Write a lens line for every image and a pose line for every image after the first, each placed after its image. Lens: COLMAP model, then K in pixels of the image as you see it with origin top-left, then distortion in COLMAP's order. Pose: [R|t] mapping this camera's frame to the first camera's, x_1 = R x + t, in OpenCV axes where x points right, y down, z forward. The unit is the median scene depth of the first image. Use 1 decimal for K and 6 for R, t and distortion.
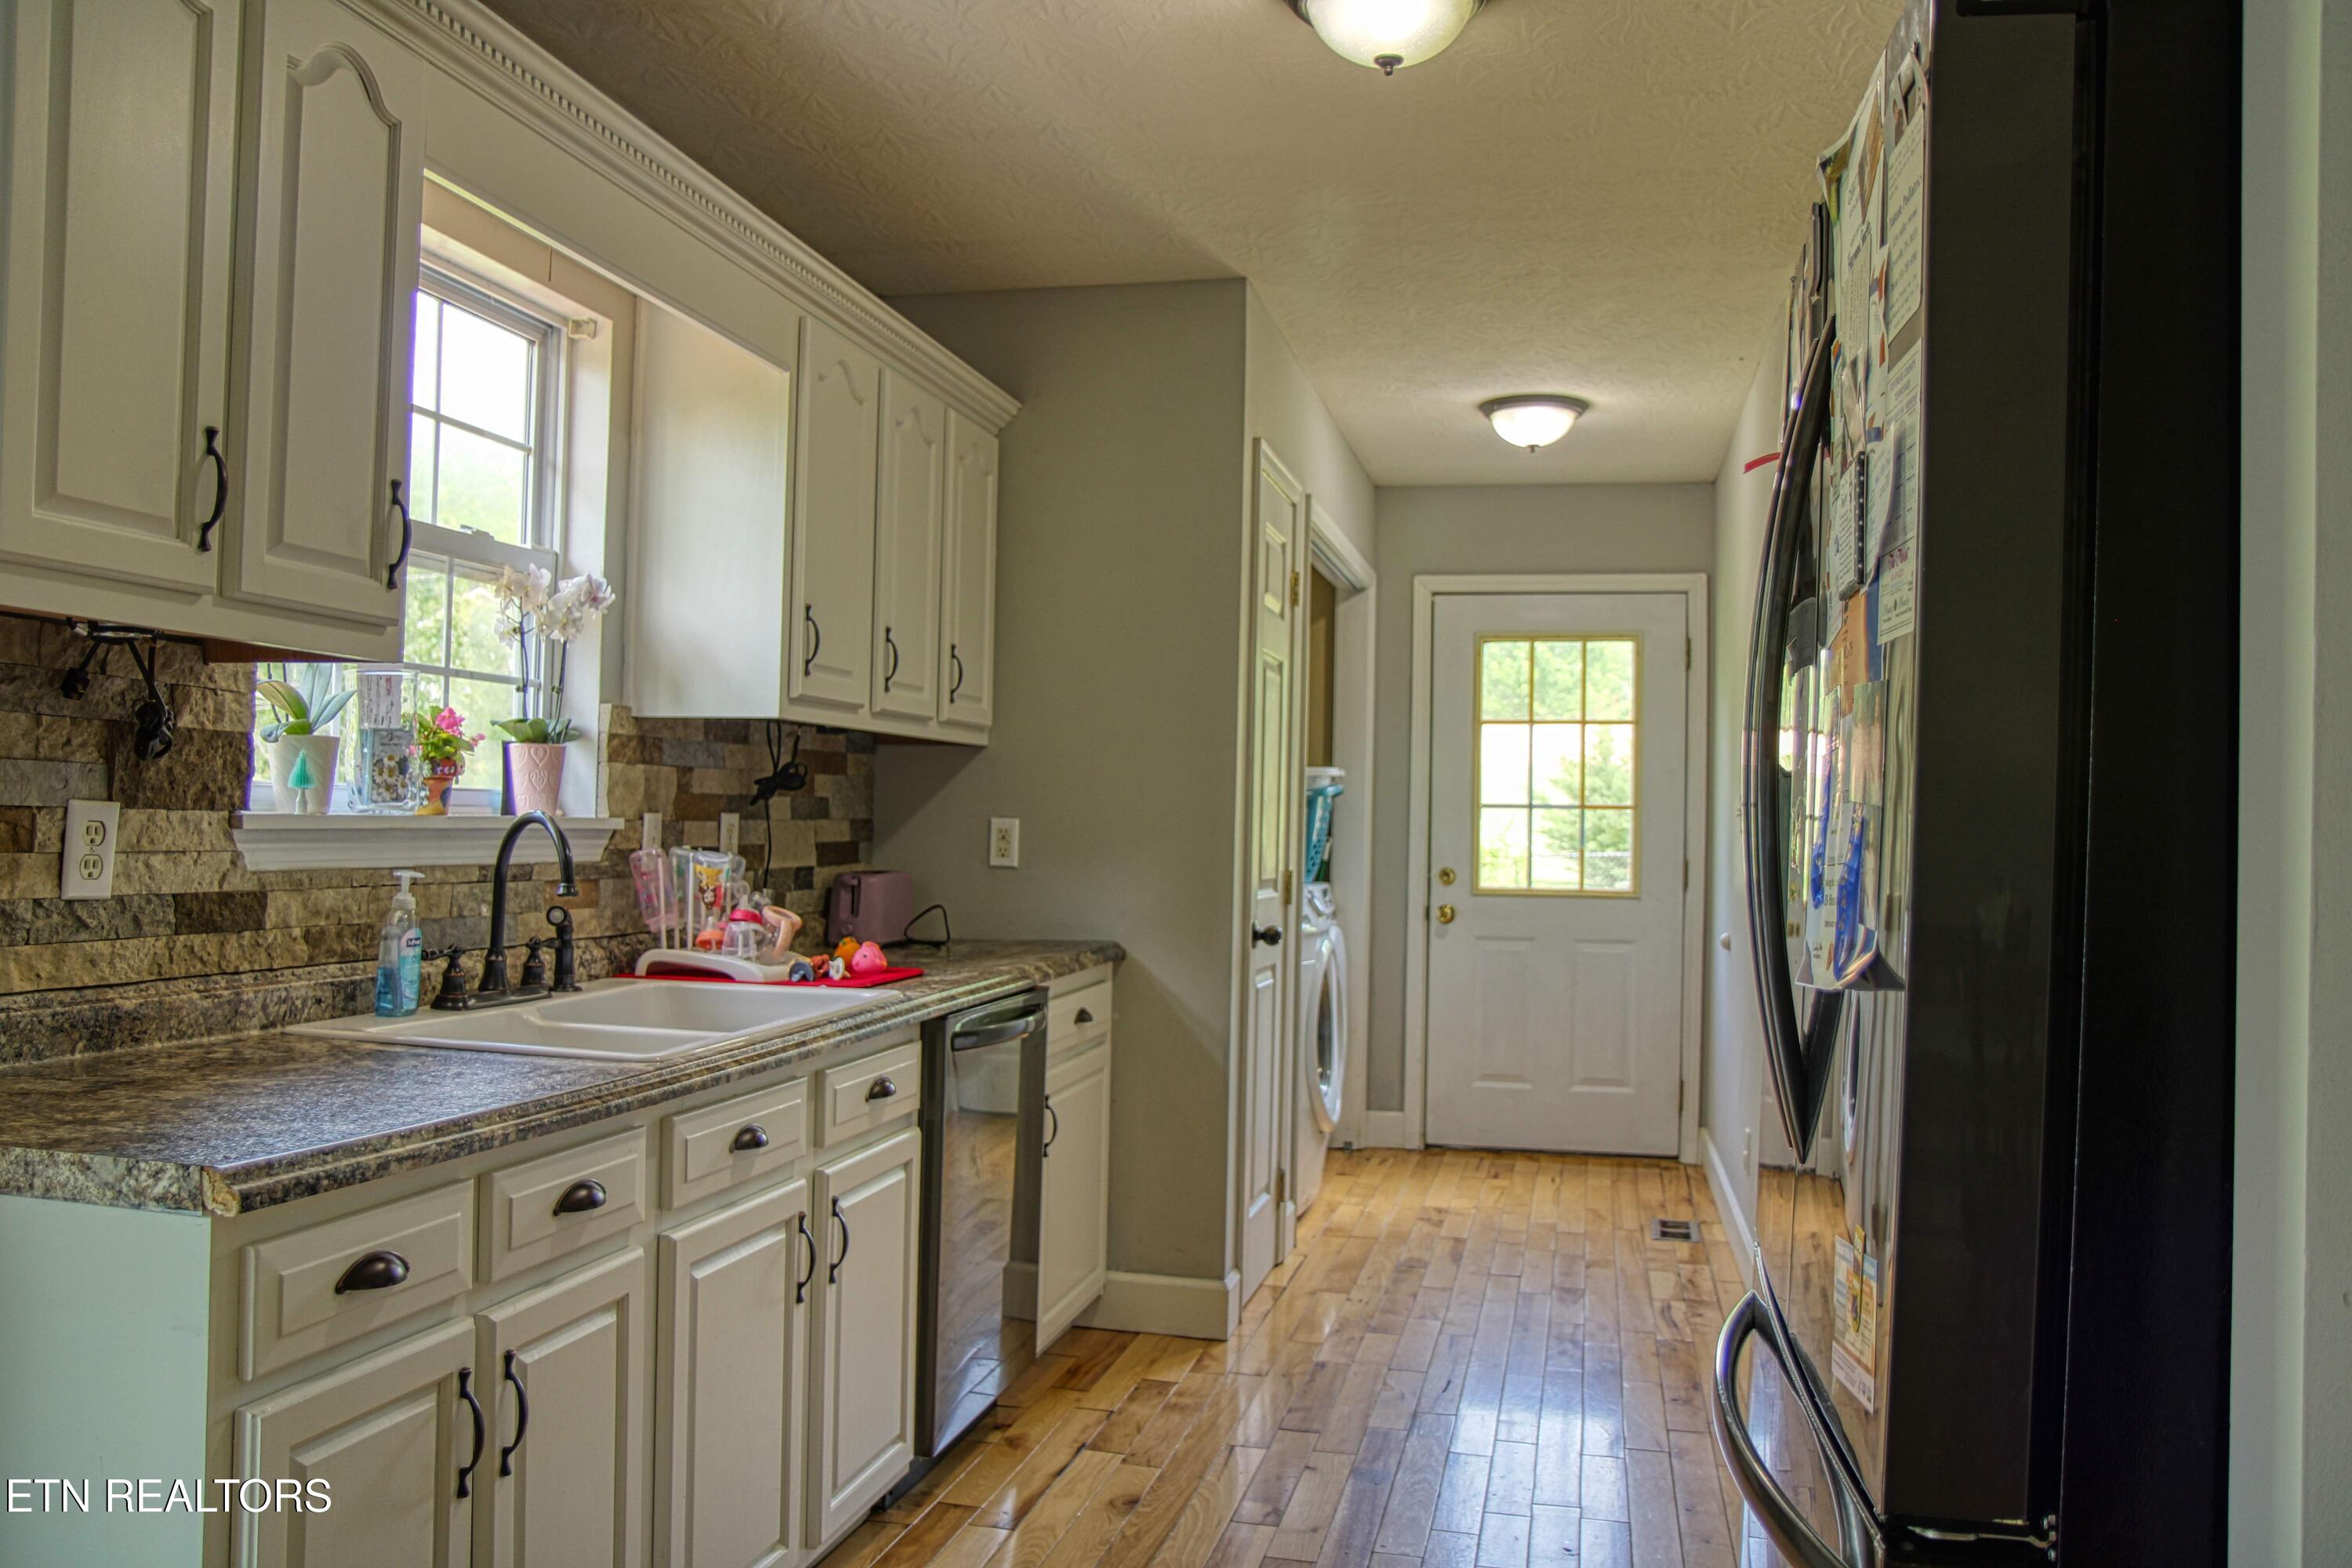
lens RADIAL K [[1787.3, 0, 1167.5], [0, 1787.3, 789.2], [0, 0, 1]] dist [-0.094717, 0.061391]
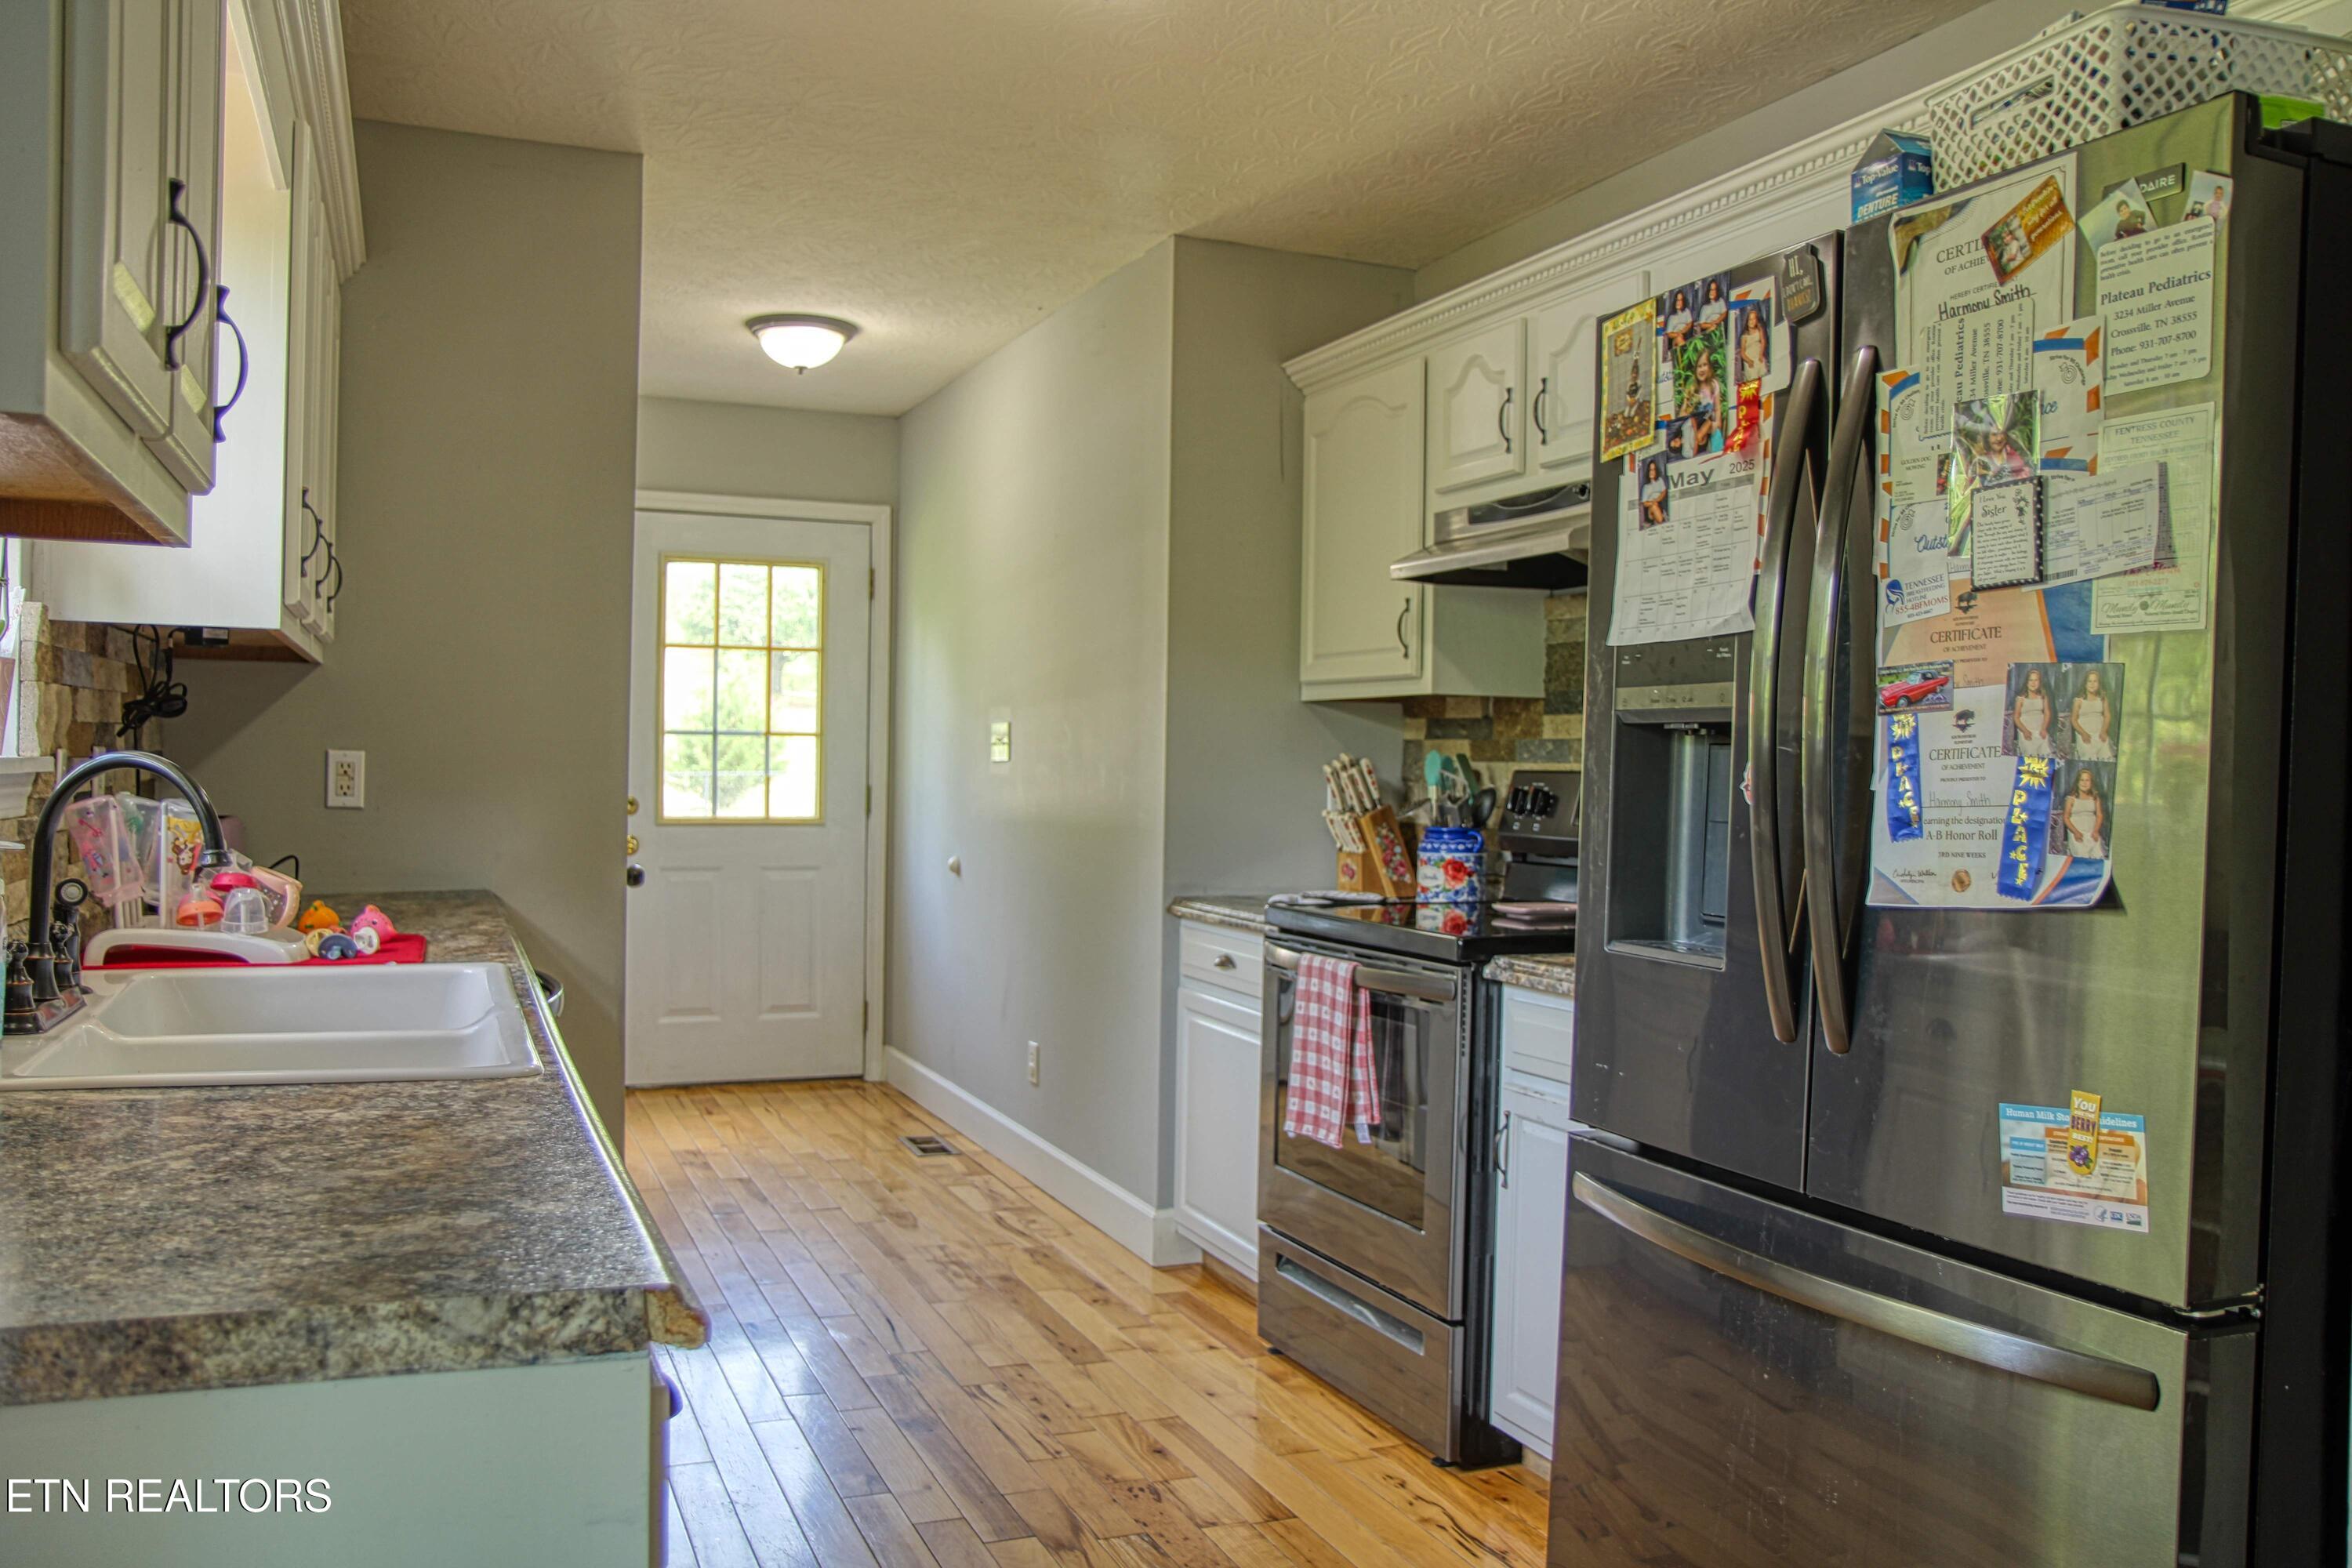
lens RADIAL K [[1787.3, 0, 1153.1], [0, 1787.3, 780.3], [0, 0, 1]] dist [-0.094717, 0.061391]
pose [[0.825575, -0.011165, 0.564182, -0.190470], [-0.011295, 0.999277, 0.036303, -0.003195], [-0.564180, -0.036344, 0.824852, 0.075982]]
